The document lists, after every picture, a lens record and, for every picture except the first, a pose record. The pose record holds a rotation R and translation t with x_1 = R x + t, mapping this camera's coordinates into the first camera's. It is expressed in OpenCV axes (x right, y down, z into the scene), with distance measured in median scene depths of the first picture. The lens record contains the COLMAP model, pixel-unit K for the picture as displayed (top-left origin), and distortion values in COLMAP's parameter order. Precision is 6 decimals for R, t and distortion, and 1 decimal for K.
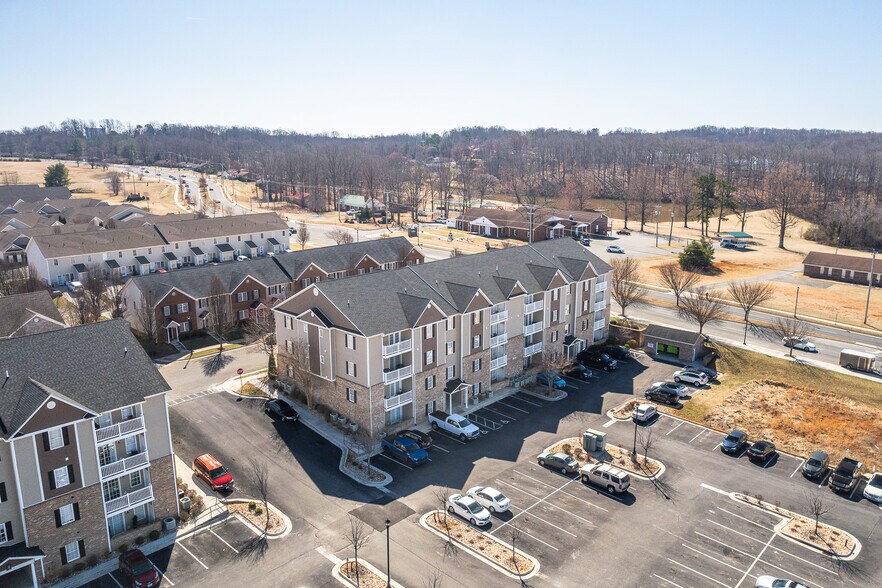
lens RADIAL K [[662.6, 0, 441.0], [0, 662.6, 294.0], [0, 0, 1]] dist [-0.048476, 0.004052]
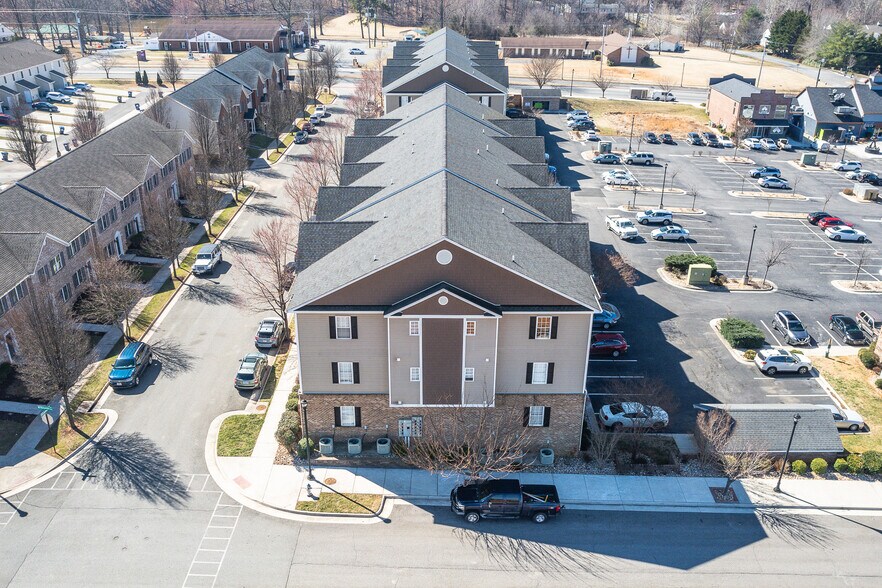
lens RADIAL K [[777.4, 0, 441.0], [0, 777.4, 294.0], [0, 0, 1]] dist [-0.050788, 0.007267]
pose [[0.739795, -0.276029, 0.613605, -0.923359], [0.148334, 0.956445, 0.251416, 0.025815], [-0.656277, -0.094977, 0.748518, -0.110134]]
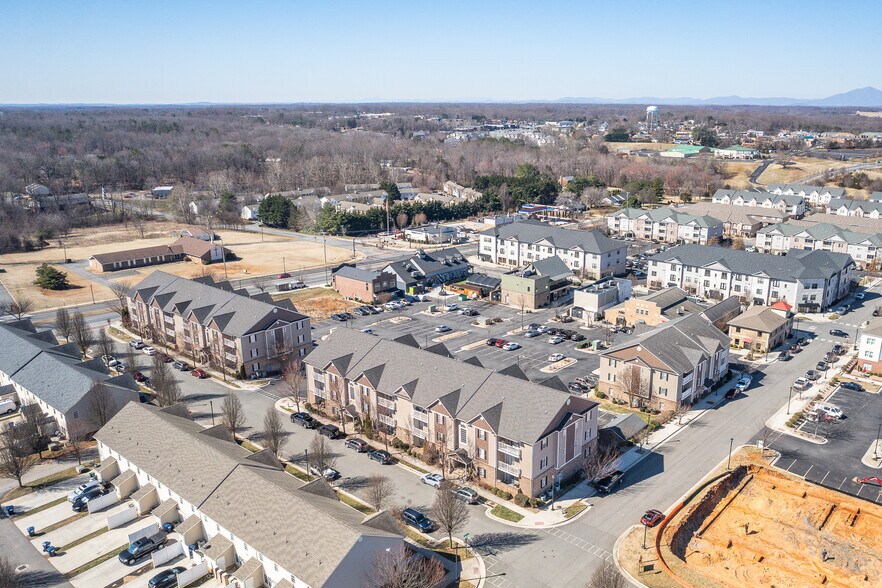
lens RADIAL K [[714.7, 0, 480.5], [0, 714.7, 292.6], [0, 0, 1]] dist [-0.045728, 0.002113]
pose [[-0.042580, -0.259741, 0.964739, -1.615369], [0.224490, 0.938436, 0.262568, -0.338536], [-0.973546, 0.227755, 0.018350, 0.295151]]
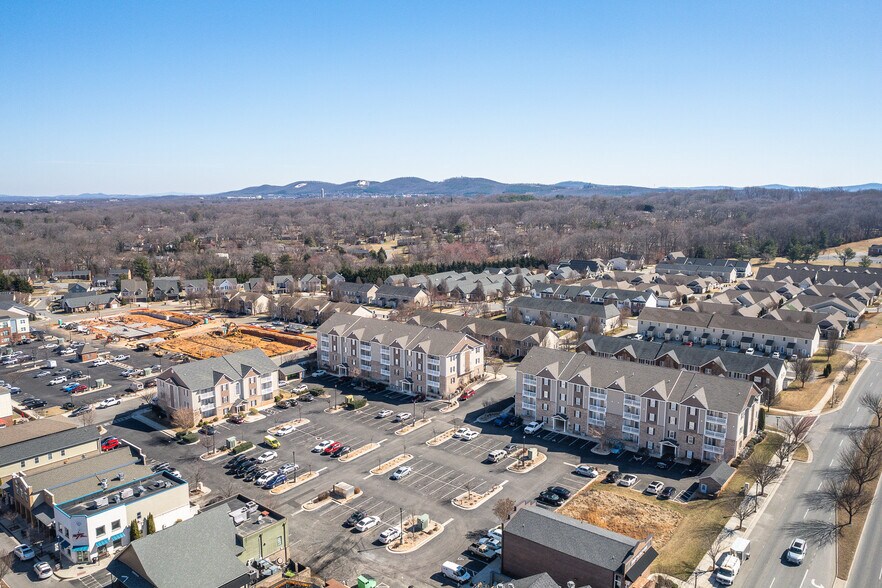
lens RADIAL K [[662.6, 0, 441.0], [0, 662.6, 294.0], [0, 0, 1]] dist [-0.048476, 0.004052]
pose [[0.074980, 0.154163, -0.985196, 1.493463], [-0.221780, 0.965811, 0.134251, -0.316426], [0.972210, 0.208430, 0.106607, 0.310269]]
